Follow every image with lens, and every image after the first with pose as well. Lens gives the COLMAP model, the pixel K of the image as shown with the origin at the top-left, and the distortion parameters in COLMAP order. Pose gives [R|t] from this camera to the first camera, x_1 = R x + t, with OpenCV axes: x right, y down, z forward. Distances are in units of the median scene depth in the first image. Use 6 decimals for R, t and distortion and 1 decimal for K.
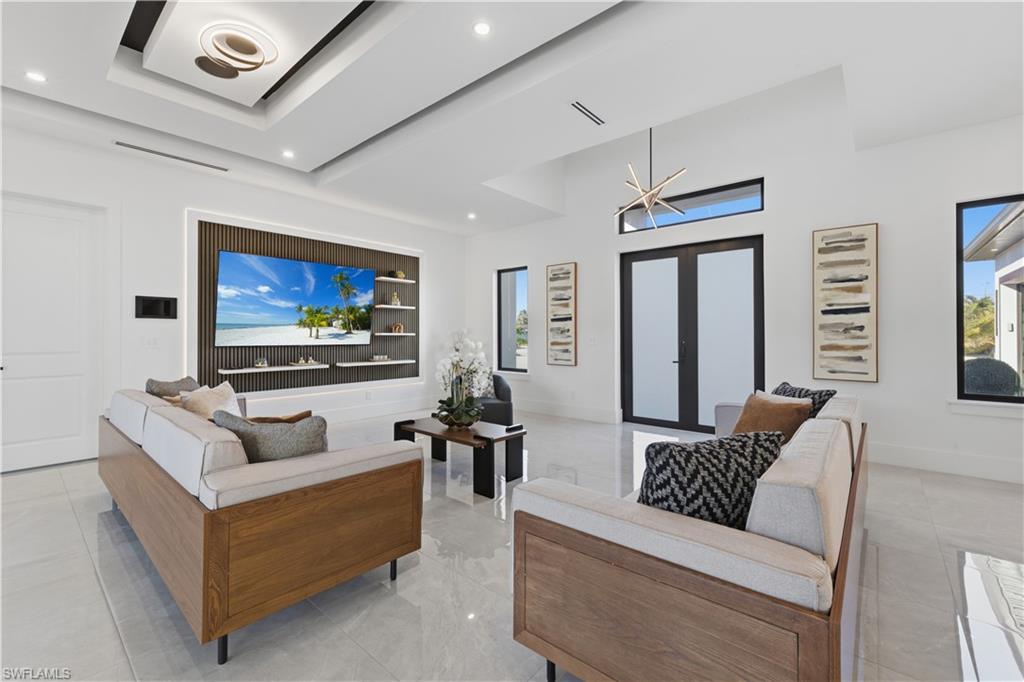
lens RADIAL K [[418.6, 0, 533.4], [0, 418.6, 350.1], [0, 0, 1]] dist [0.000760, -0.000004]
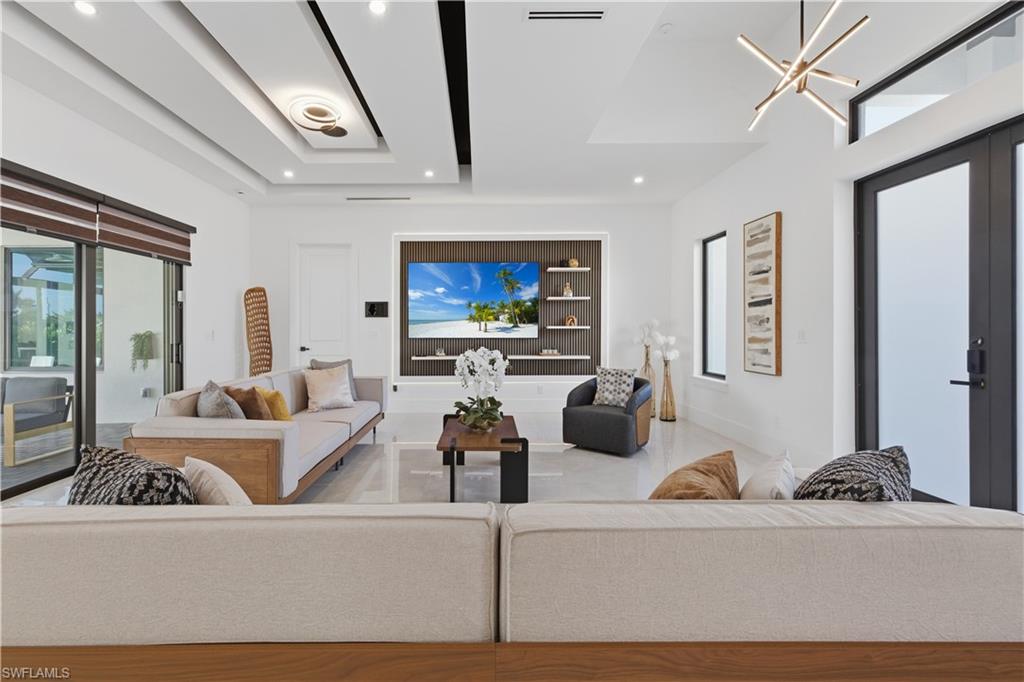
lens RADIAL K [[447.5, 0, 461.0], [0, 447.5, 336.1], [0, 0, 1]] dist [0.000127, -0.000320]
pose [[0.639726, 0.008917, -0.768551, 0.319685], [-0.023147, 0.999703, -0.007668, -0.006156], [0.768254, 0.022695, 0.639742, 0.206275]]
